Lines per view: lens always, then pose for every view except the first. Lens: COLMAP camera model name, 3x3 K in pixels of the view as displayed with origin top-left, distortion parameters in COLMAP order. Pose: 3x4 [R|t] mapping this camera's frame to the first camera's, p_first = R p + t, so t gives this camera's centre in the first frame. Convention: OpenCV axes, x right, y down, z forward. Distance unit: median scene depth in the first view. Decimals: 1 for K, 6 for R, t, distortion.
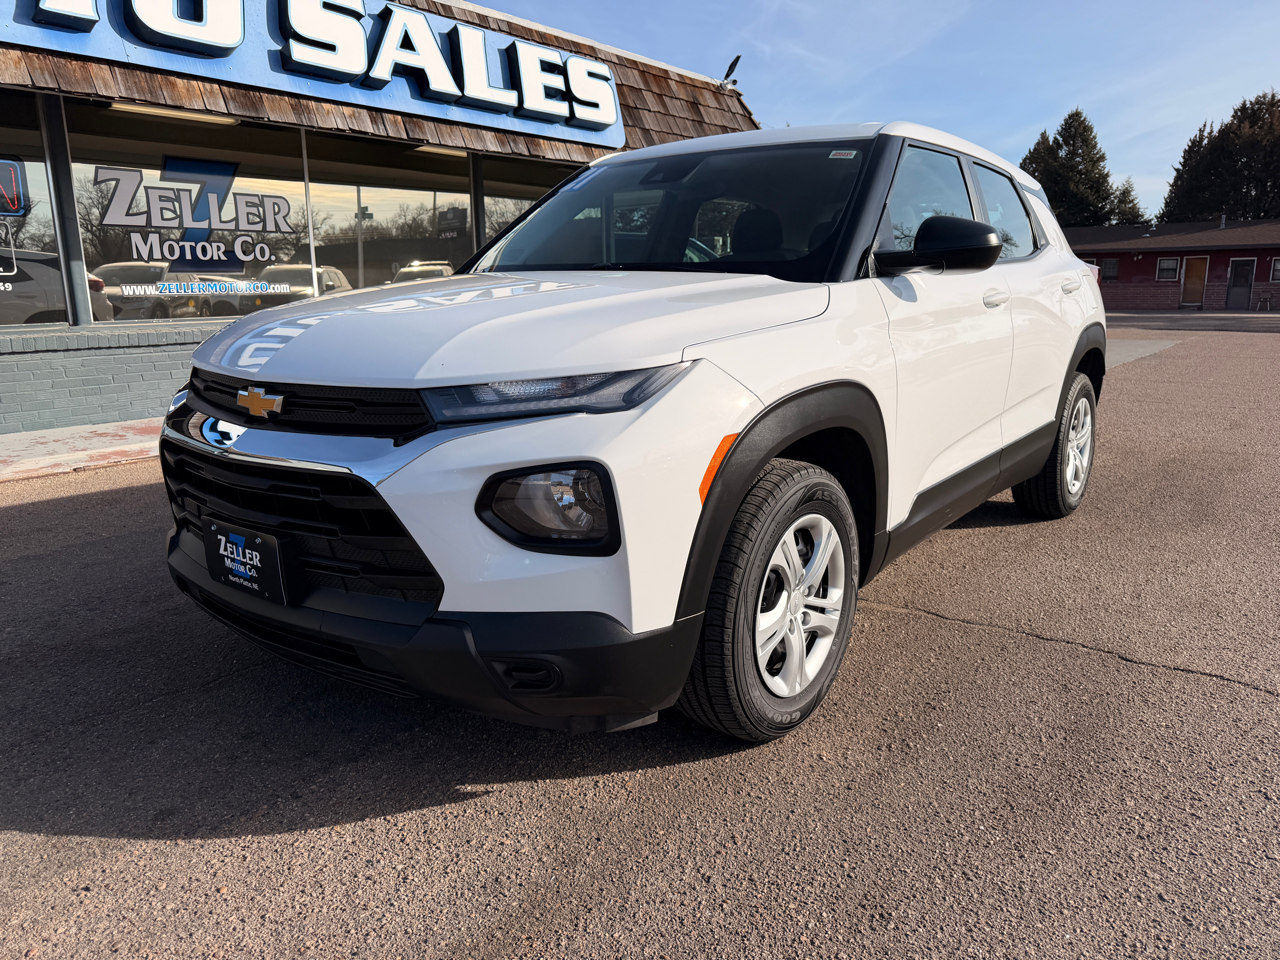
lens RADIAL K [[896.5, 0, 633.0], [0, 896.5, 487.6], [0, 0, 1]] dist [-0.010520, 0.001371]
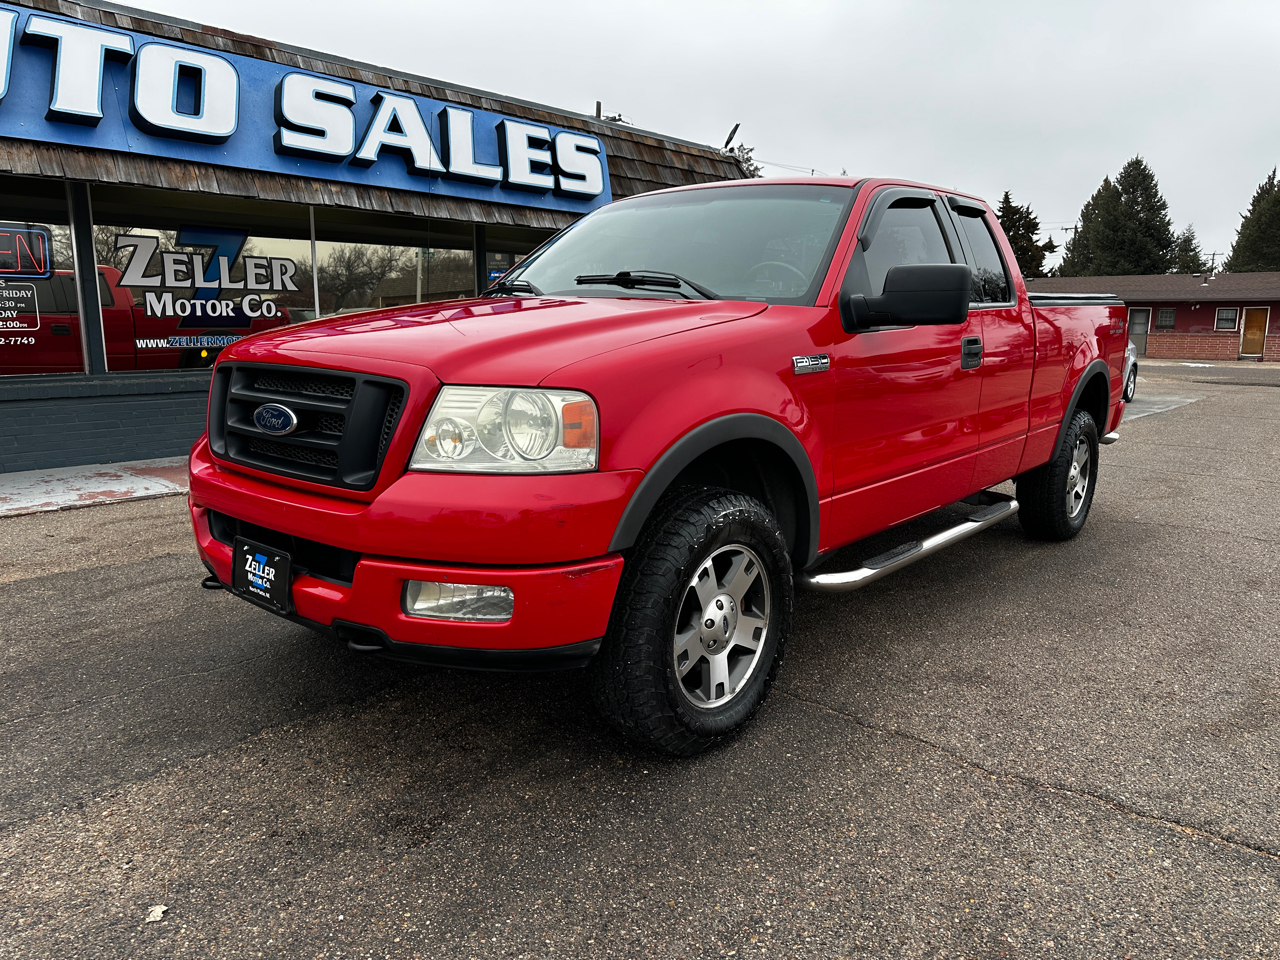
lens RADIAL K [[889.9, 0, 640.0], [0, 889.9, 480.0], [0, 0, 1]] dist [0.001967, -0.006146]
pose [[0.997502, 0.027489, -0.065066, 0.120477], [-0.030463, 0.998515, -0.045174, -0.018945], [0.063728, 0.047044, 0.996858, -0.050854]]
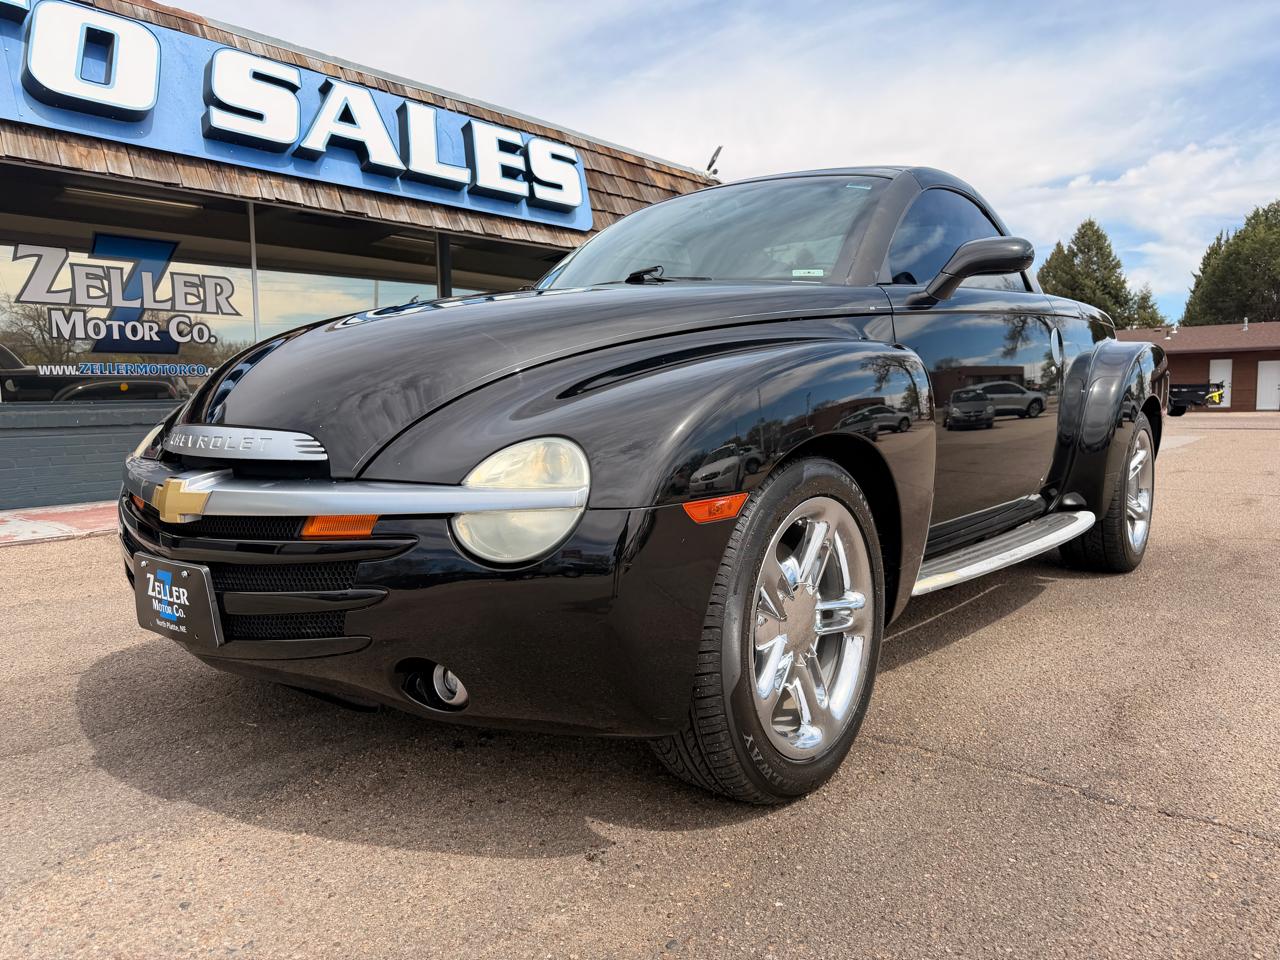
lens RADIAL K [[894.0, 0, 635.5], [0, 894.0, 483.3], [0, 0, 1]] dist [0.009510, -0.022811]
pose [[0.999536, -0.002366, -0.030367, 0.078132], [-0.001461, 0.992106, -0.125394, 0.013325], [0.030424, 0.125380, 0.991642, 0.095101]]
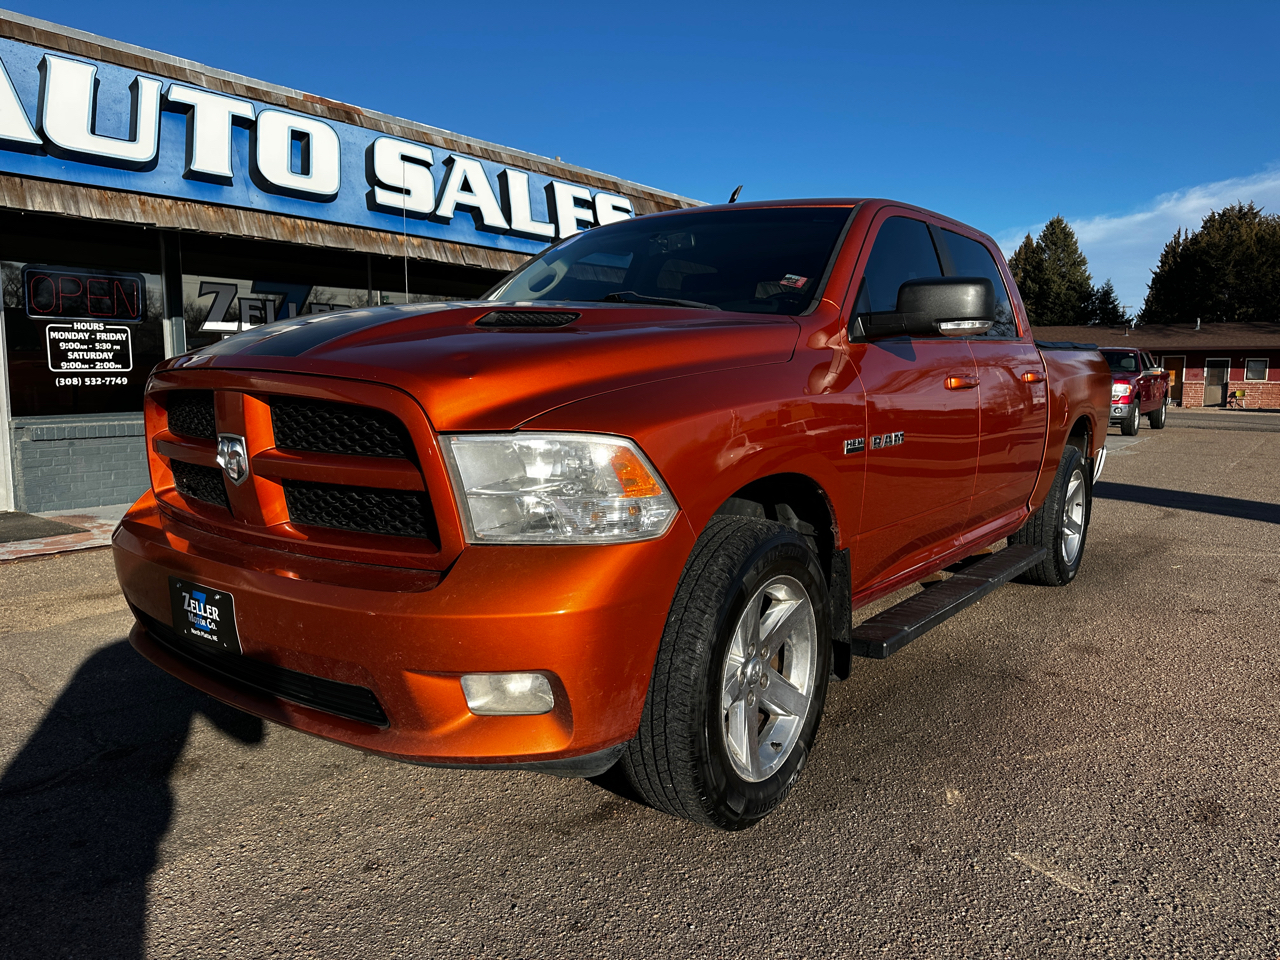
lens RADIAL K [[894.0, 0, 635.5], [0, 894.0, 483.3], [0, 0, 1]] dist [0.009510, -0.022811]
pose [[0.999829, 0.017738, 0.005186, -0.022303], [-0.017156, 0.995207, -0.096270, 0.010813], [-0.006869, 0.096165, 0.995342, -0.145652]]
